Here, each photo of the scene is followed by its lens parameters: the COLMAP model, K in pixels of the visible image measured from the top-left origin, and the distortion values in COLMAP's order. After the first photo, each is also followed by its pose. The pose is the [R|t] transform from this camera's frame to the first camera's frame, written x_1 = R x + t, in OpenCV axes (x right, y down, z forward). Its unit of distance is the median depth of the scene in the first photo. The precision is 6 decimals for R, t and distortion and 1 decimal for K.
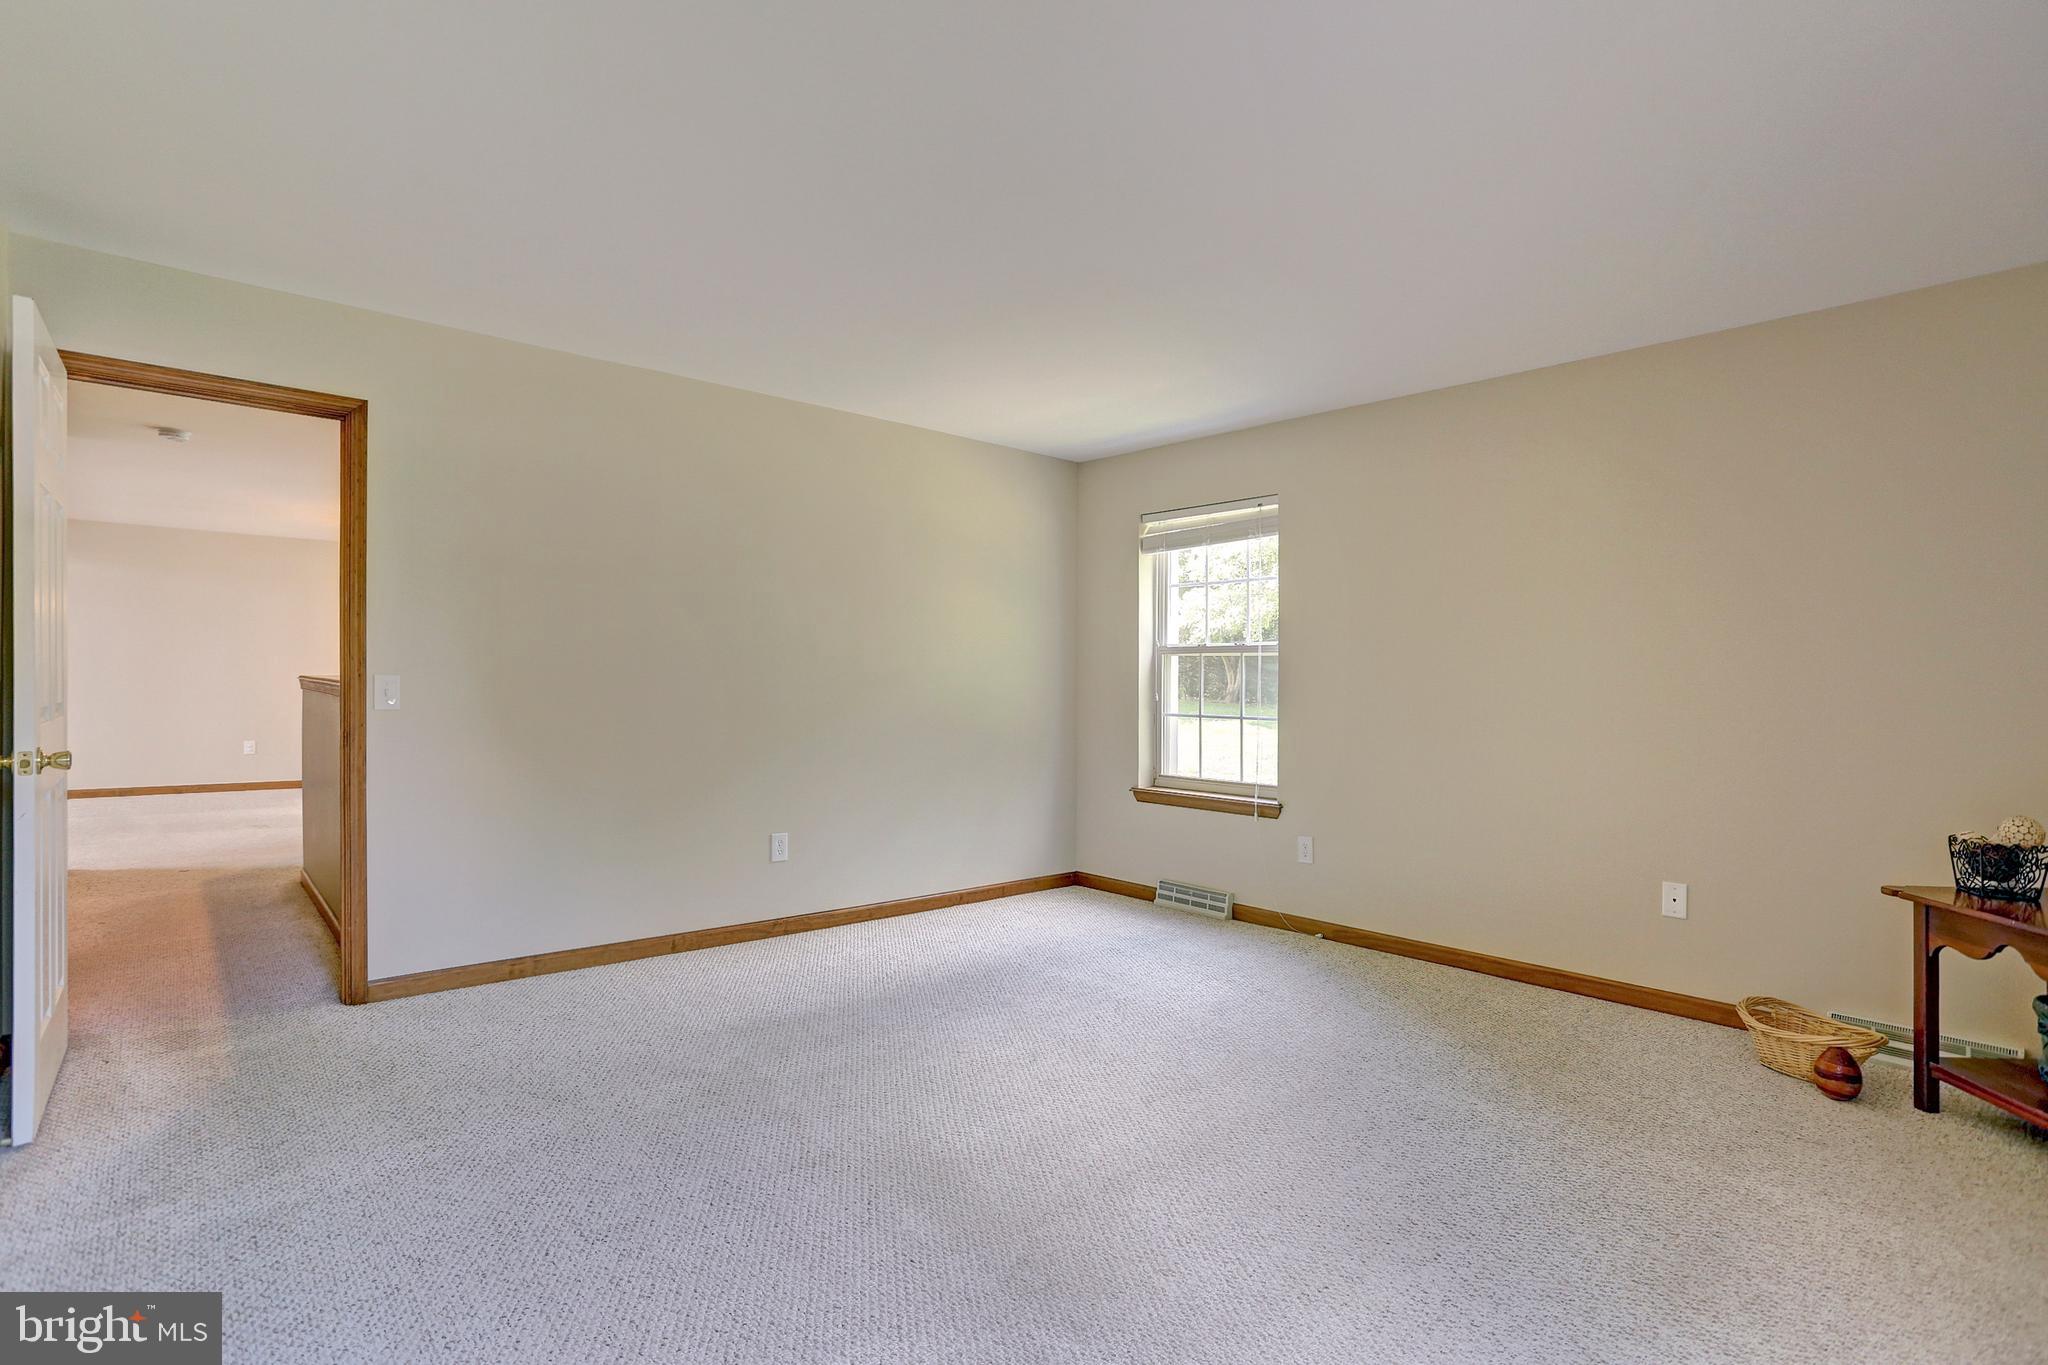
lens RADIAL K [[1020.7, 0, 1021.2], [0, 1020.7, 672.4], [0, 0, 1]] dist [-0.063812, 0.023628]
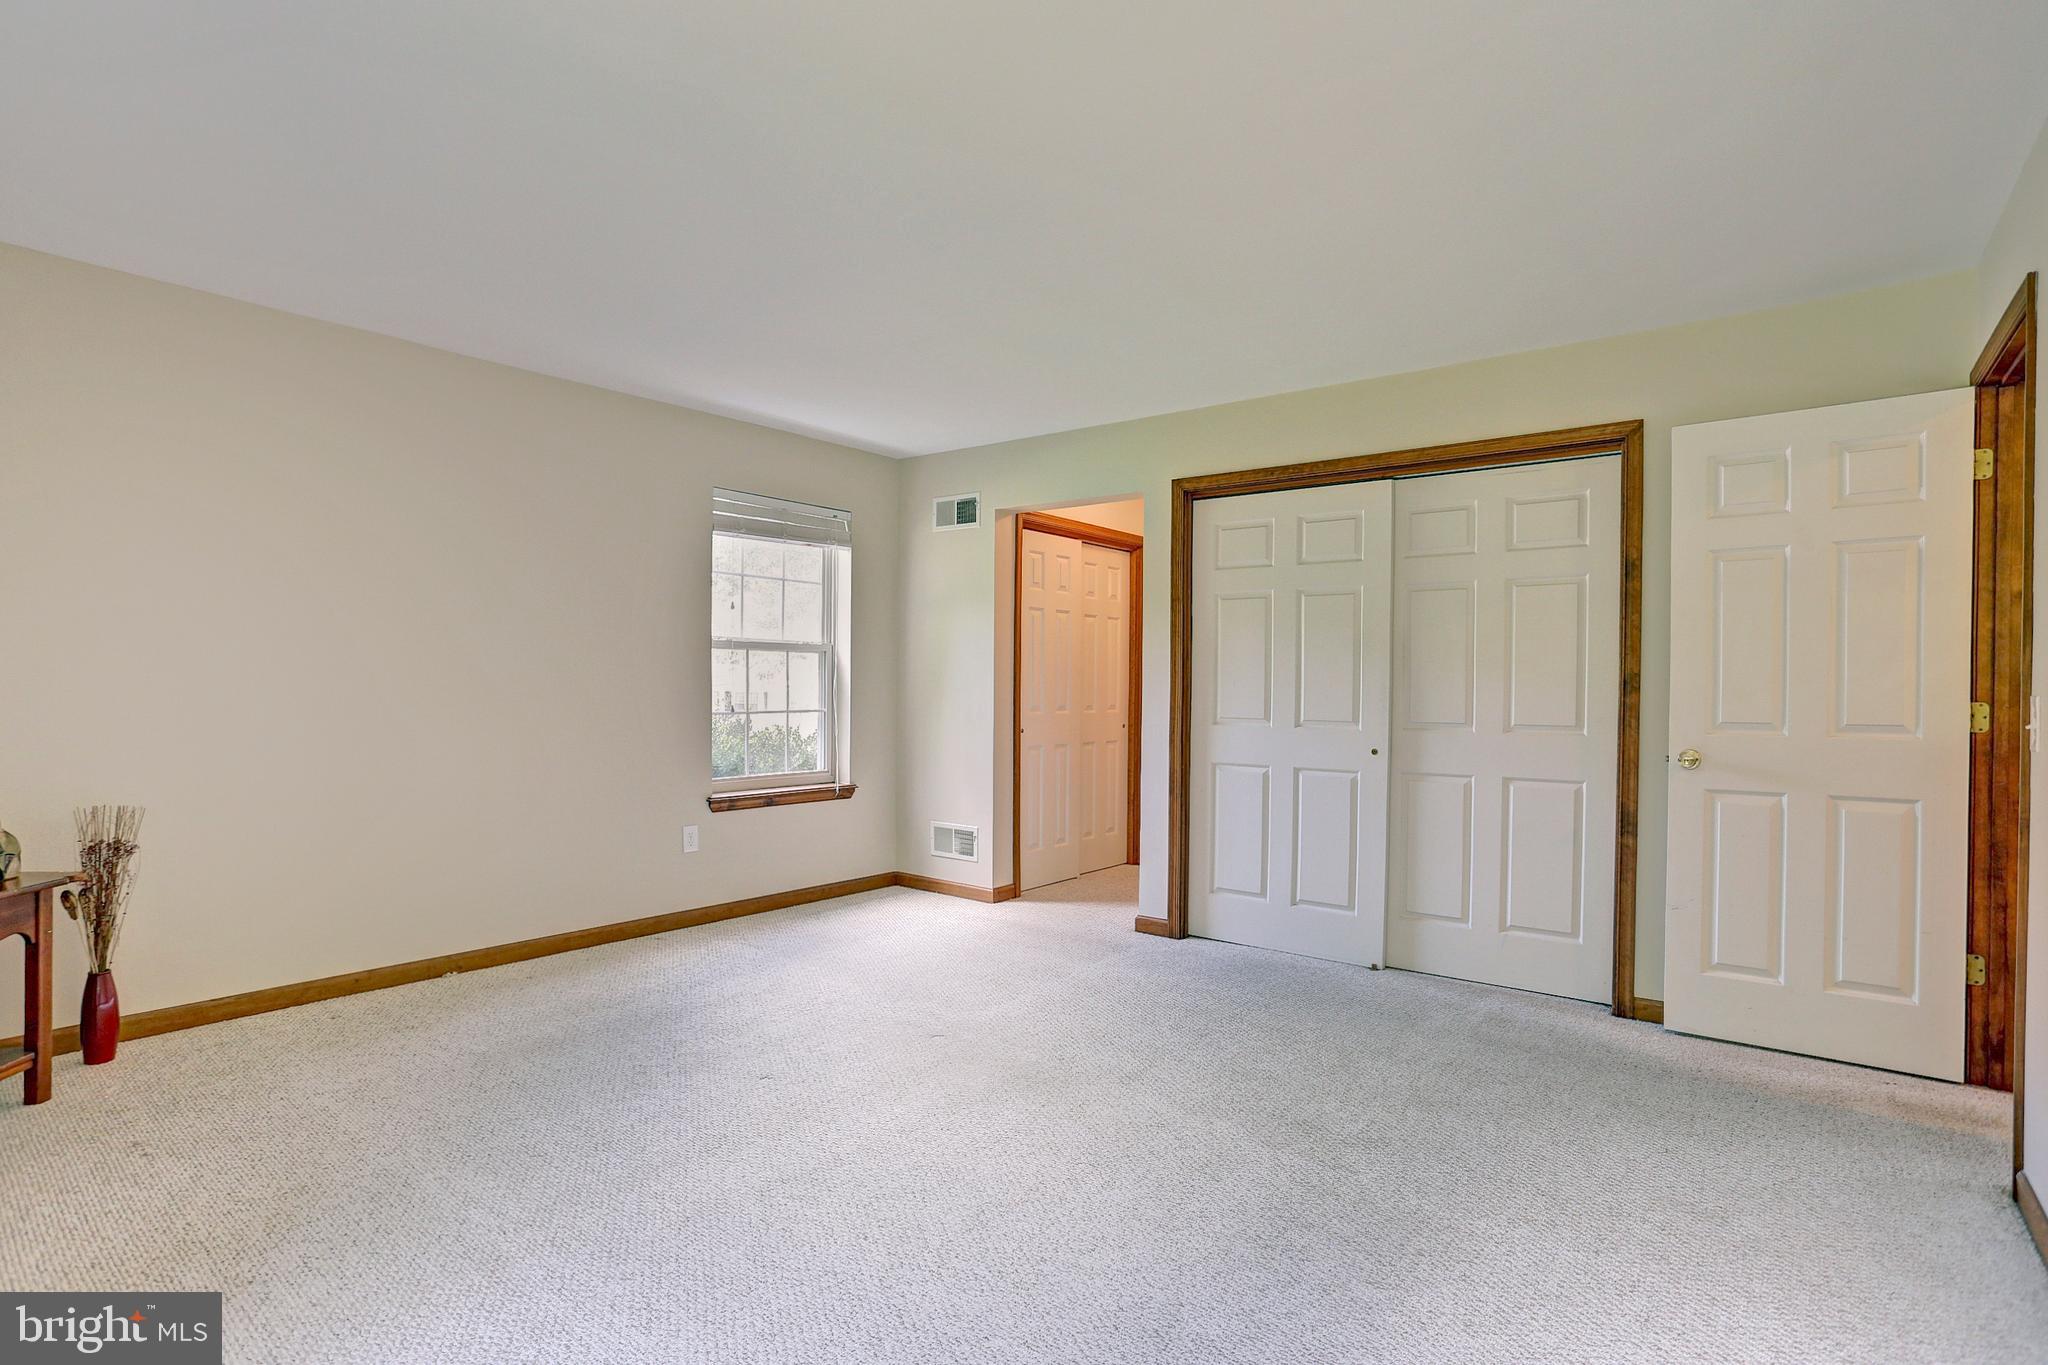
lens RADIAL K [[1015.6, 0, 1030.3], [0, 1015.6, 653.3], [0, 0, 1]] dist [-0.056221, 0.025090]
pose [[-0.981472, -0.029137, -0.189380, 0.088283], [-0.022022, 0.998974, -0.039565, 0.011186], [0.190338, -0.034662, -0.981106, 1.224012]]
